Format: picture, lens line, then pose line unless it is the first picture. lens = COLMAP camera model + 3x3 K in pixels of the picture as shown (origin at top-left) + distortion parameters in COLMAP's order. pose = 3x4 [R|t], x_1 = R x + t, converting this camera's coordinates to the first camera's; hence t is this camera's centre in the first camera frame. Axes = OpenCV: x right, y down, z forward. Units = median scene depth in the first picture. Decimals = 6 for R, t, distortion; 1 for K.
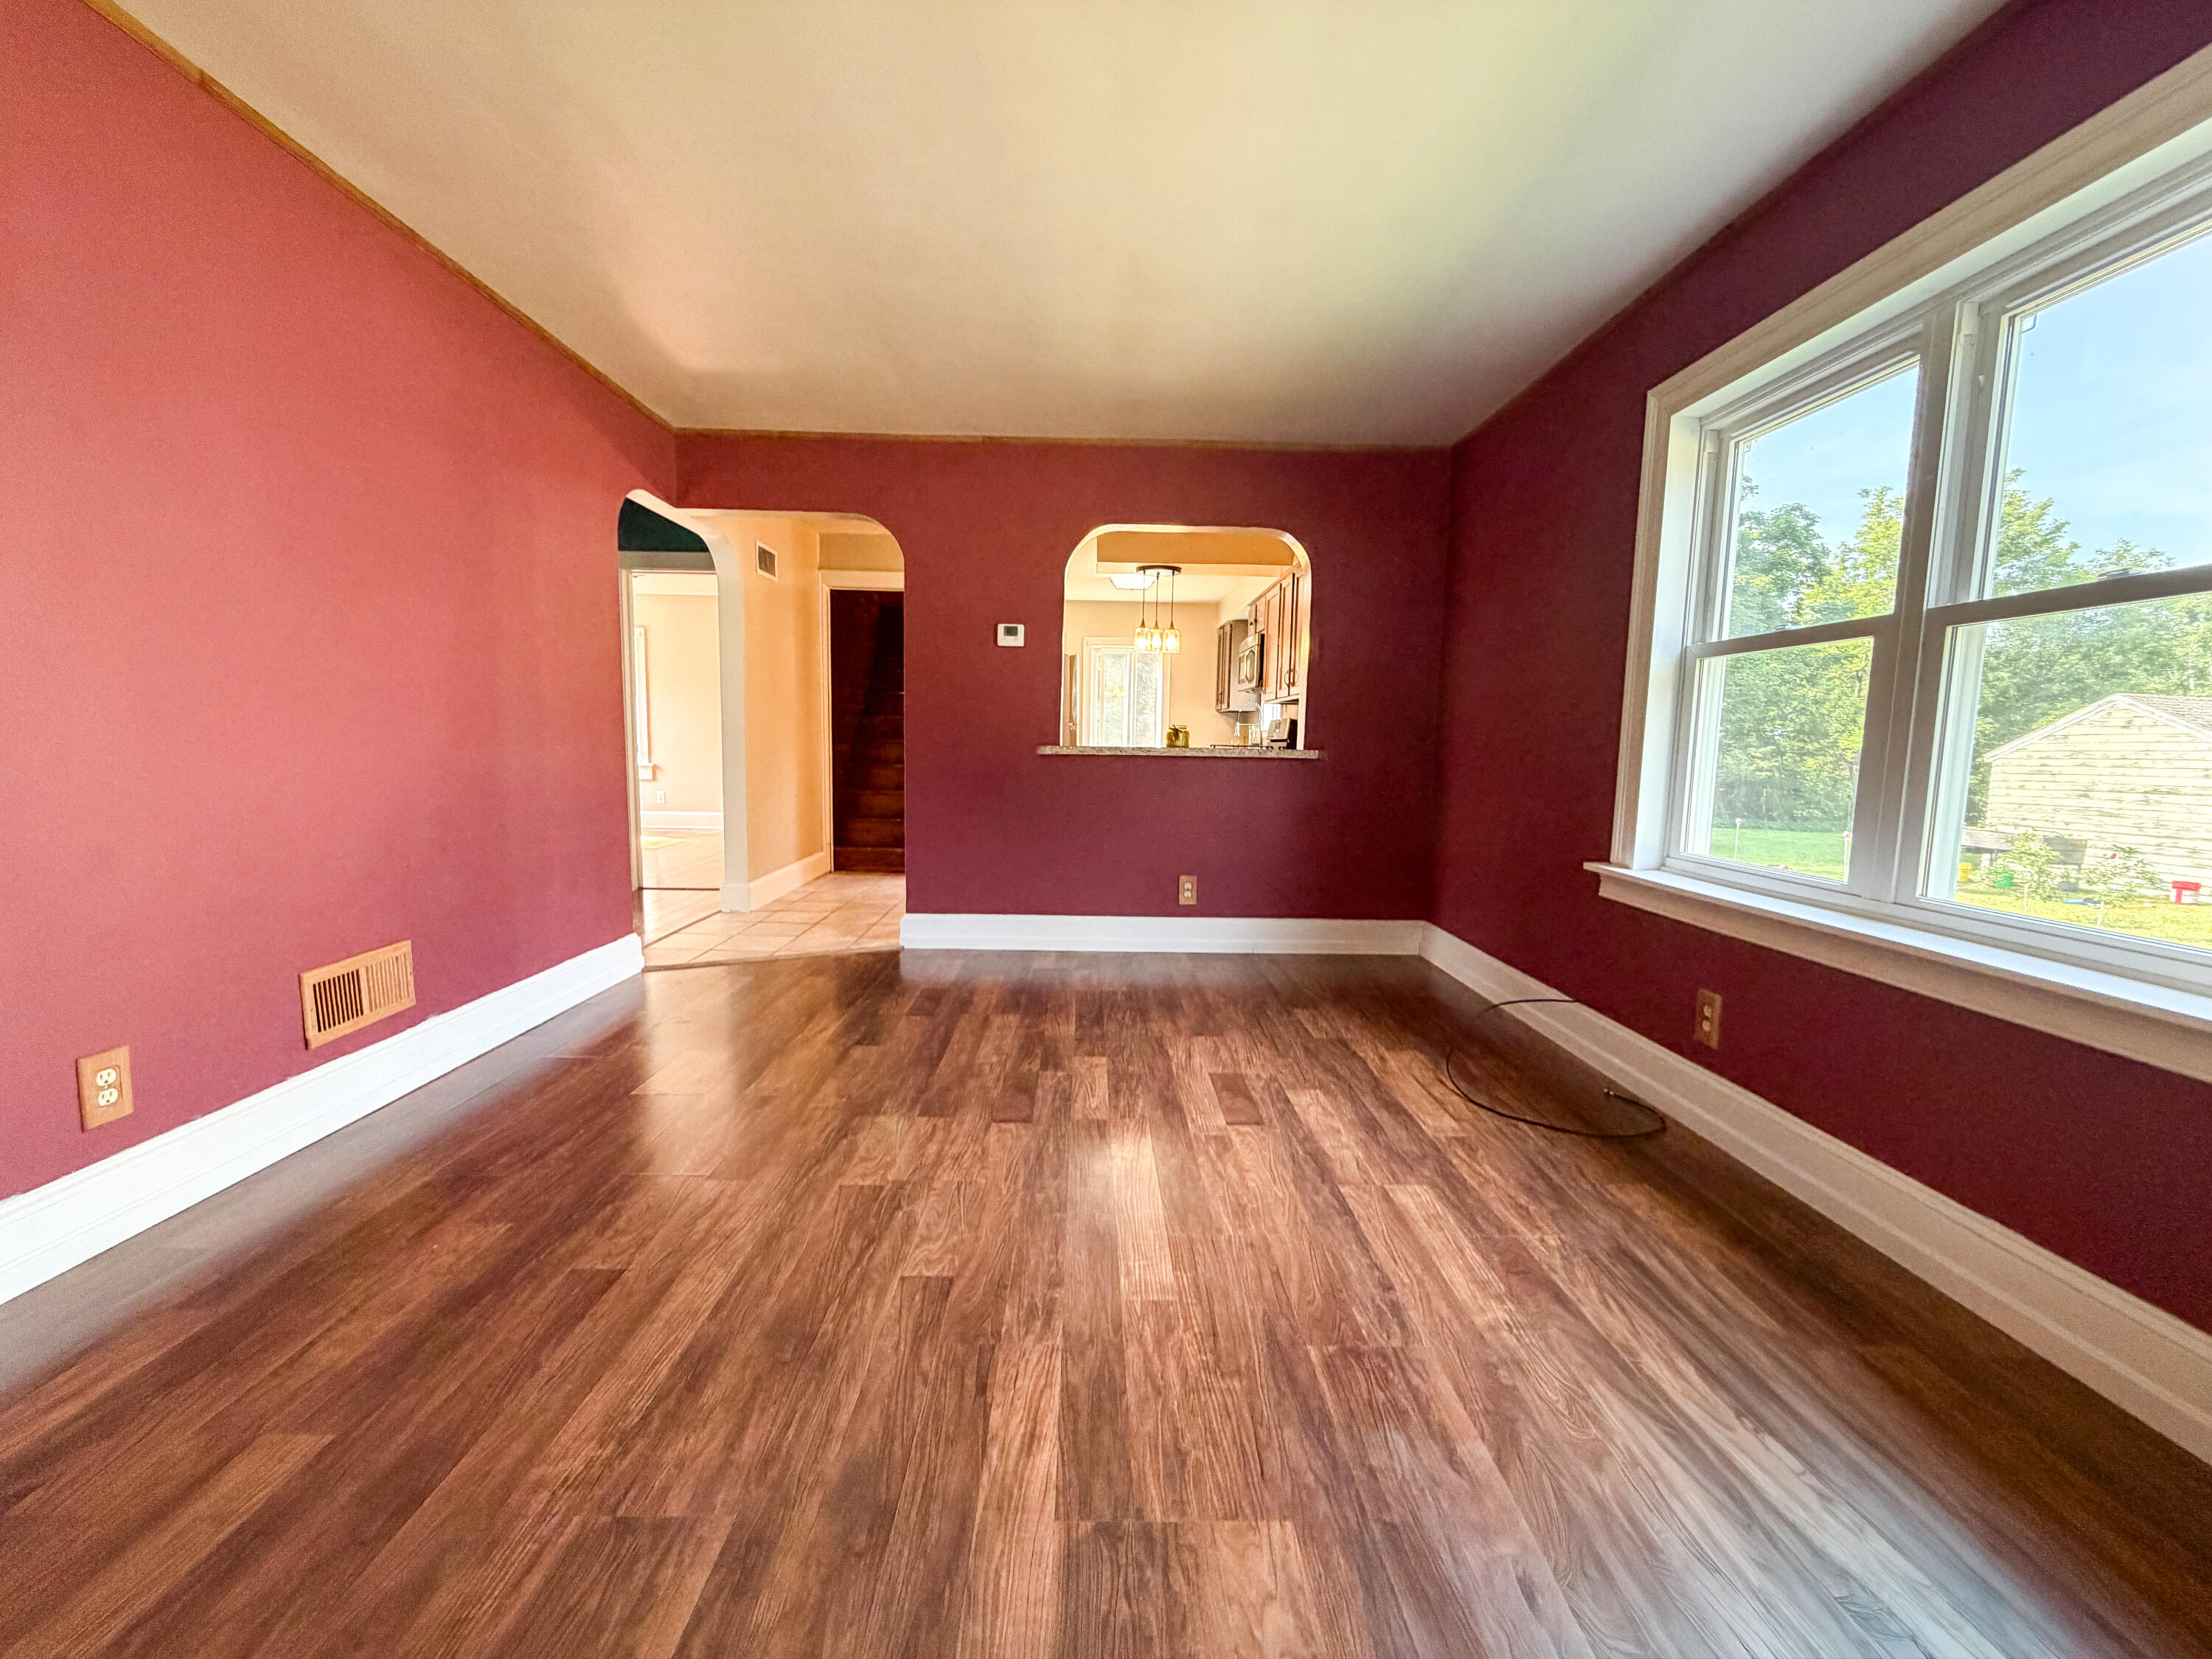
lens RADIAL K [[887.1, 0, 1103.3], [0, 887.1, 835.1], [0, 0, 1]] dist [-0.001212, 0.000481]
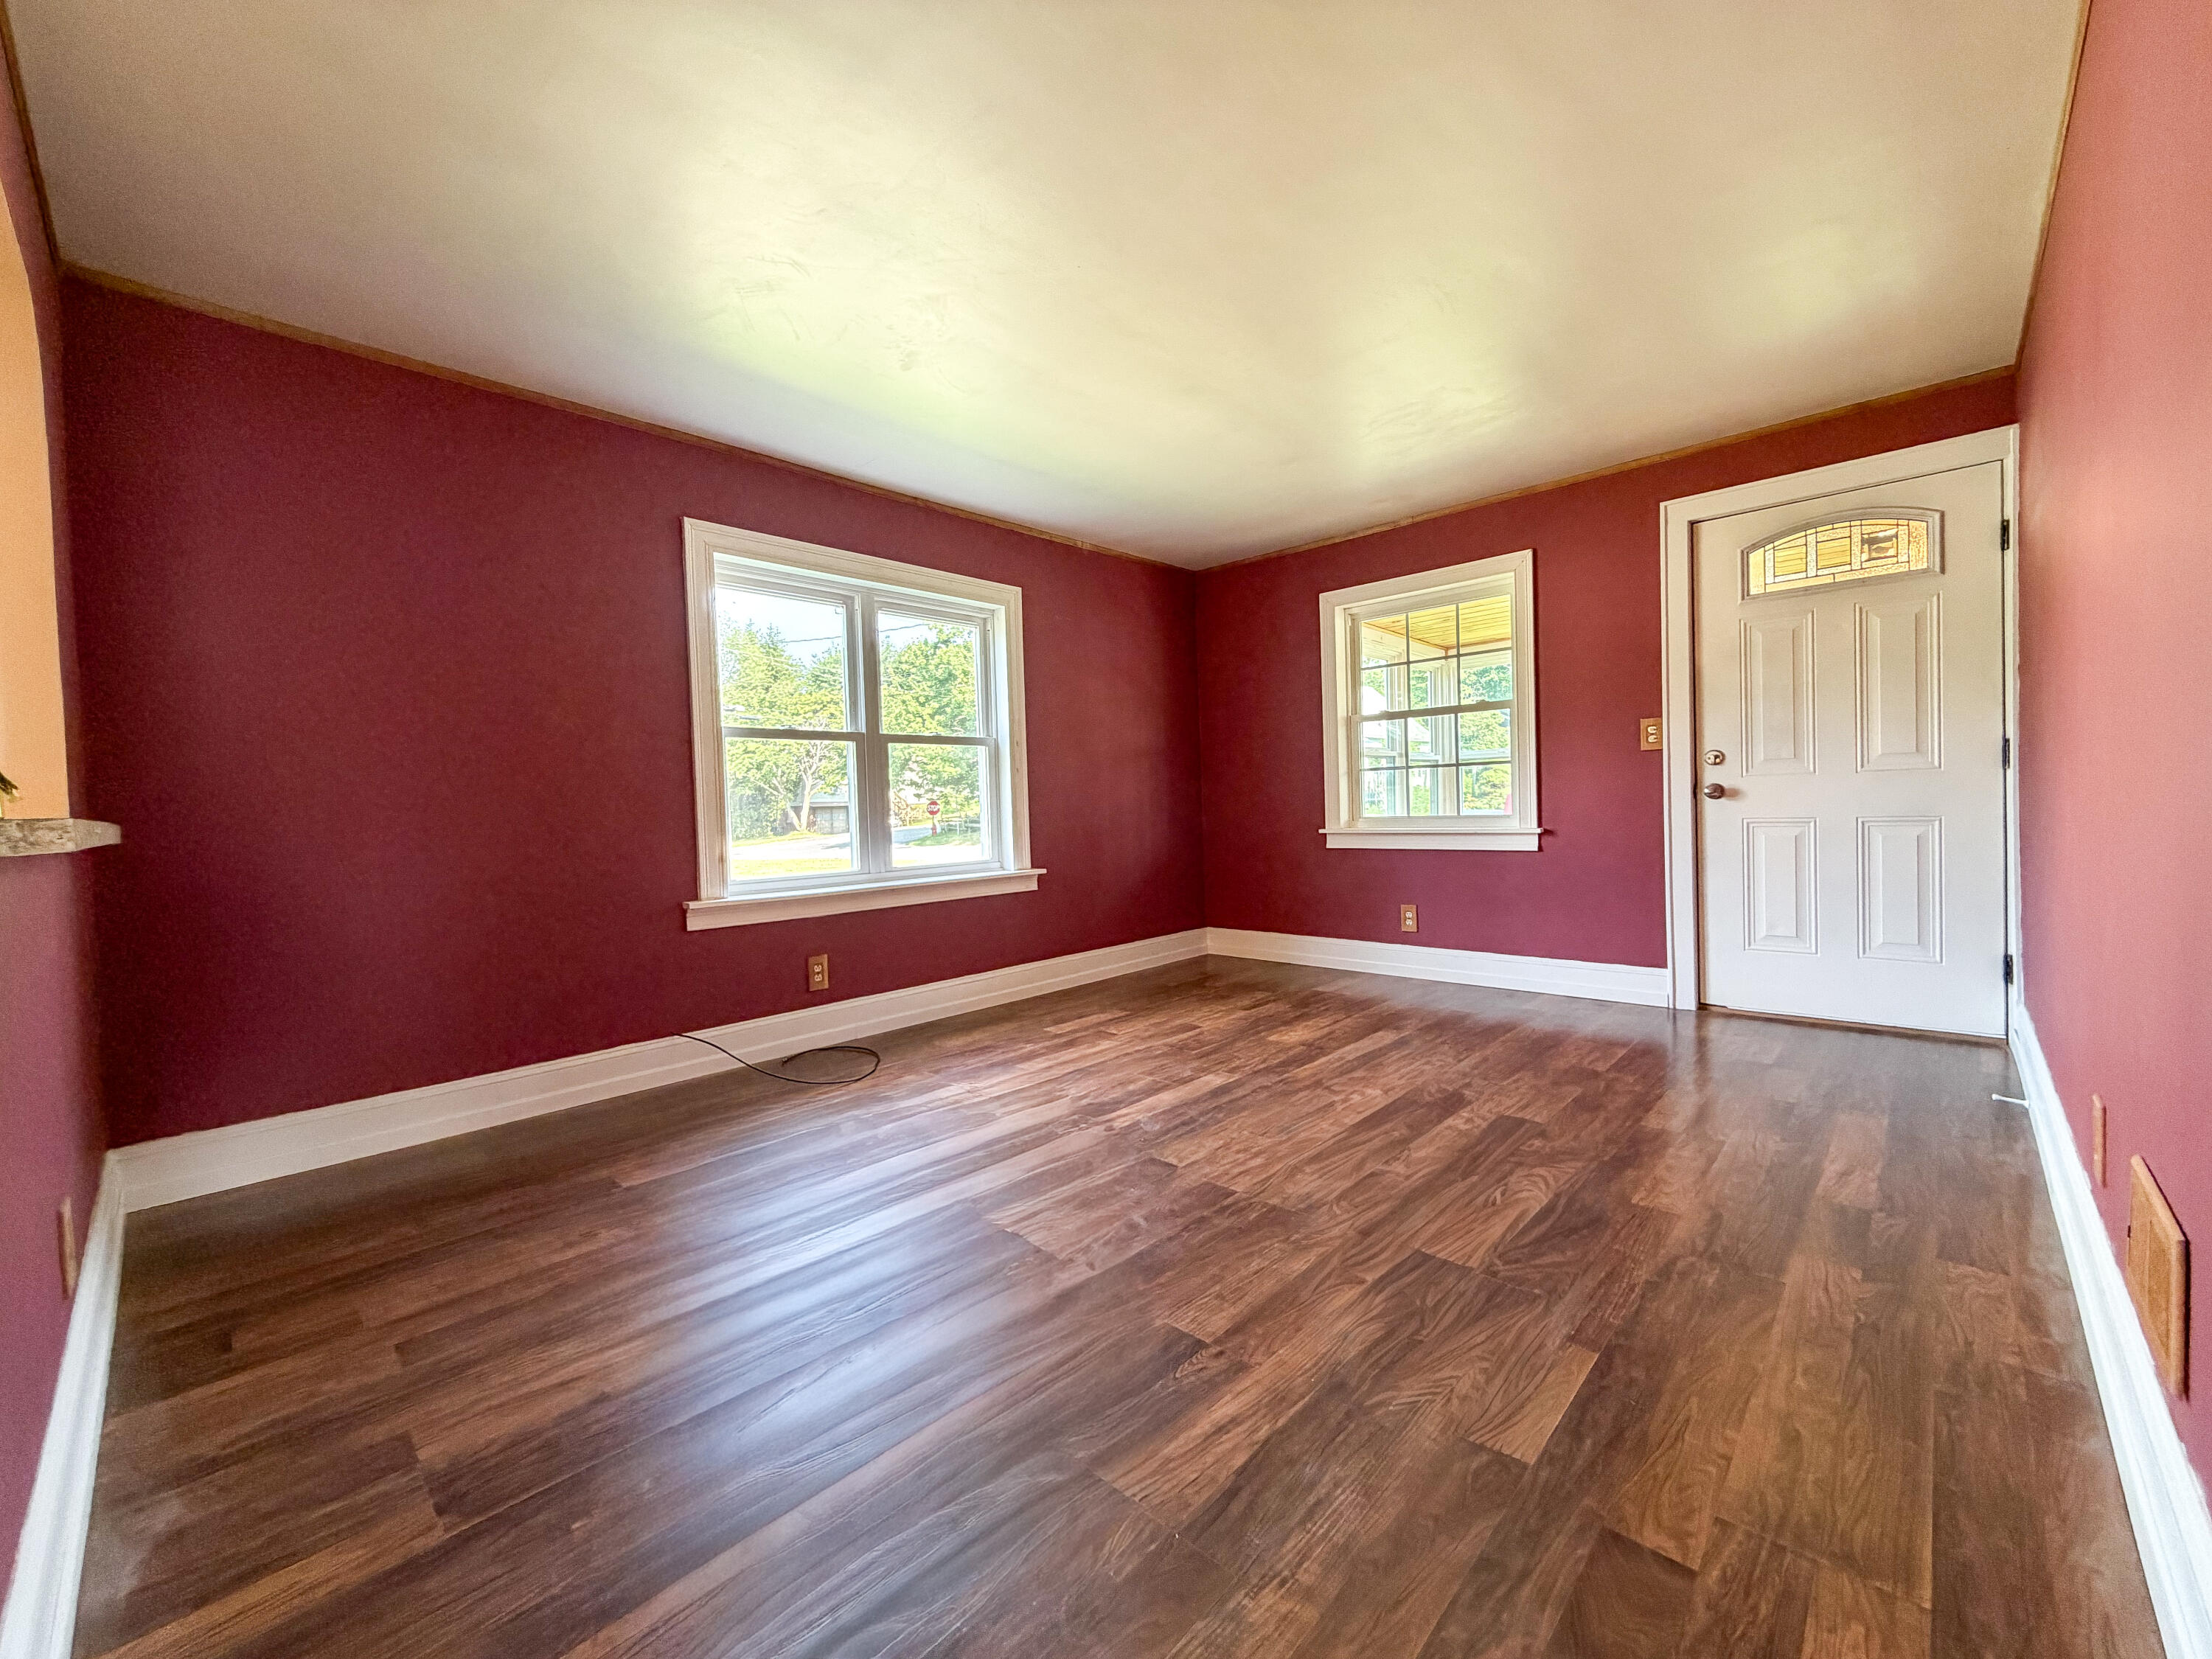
lens RADIAL K [[887.1, 0, 1100.8], [0, 887.1, 825.9], [0, 0, 1]] dist [-0.001212, 0.000481]
pose [[-0.713592, -0.010759, 0.700479, -0.991990], [0.093873, 0.989396, 0.110827, -0.228012], [-0.694244, 0.144841, -0.705016, 2.245884]]
